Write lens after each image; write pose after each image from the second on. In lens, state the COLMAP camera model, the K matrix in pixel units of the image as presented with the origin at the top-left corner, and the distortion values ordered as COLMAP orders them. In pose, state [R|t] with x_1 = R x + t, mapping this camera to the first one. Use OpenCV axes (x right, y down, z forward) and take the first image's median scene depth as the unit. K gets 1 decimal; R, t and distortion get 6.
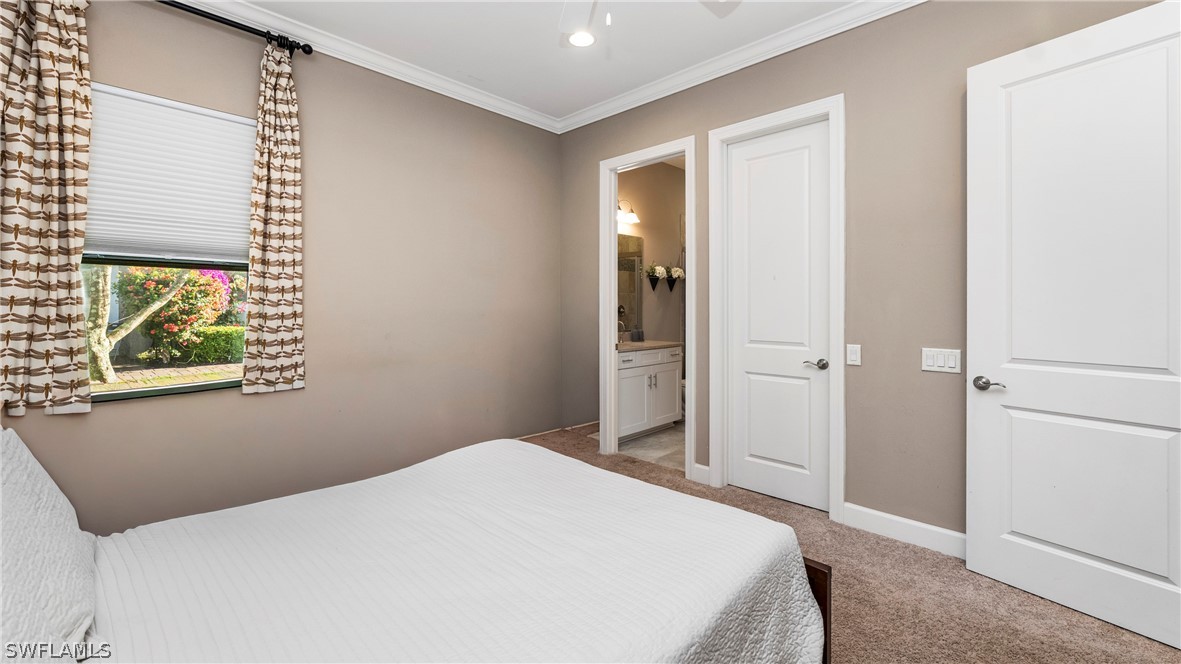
lens RADIAL K [[487.4, 0, 588.6], [0, 487.4, 310.1], [0, 0, 1]] dist [-0.007585, 0.000080]
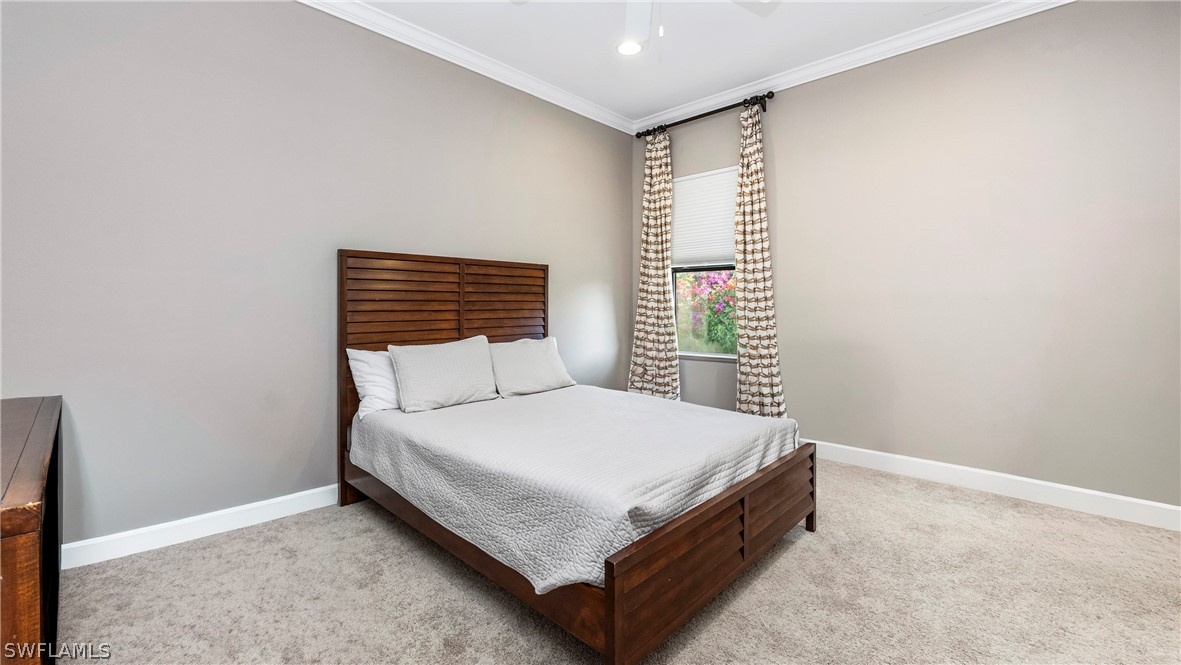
lens RADIAL K [[487.4, 0, 588.6], [0, 487.4, 310.6], [0, 0, 1]] dist [-0.007585, 0.000080]
pose [[0.004392, 0.008055, -0.999958, 0.775180], [-0.003622, 0.999961, 0.008039, 0.035622], [0.999984, 0.003586, 0.004421, 0.539636]]
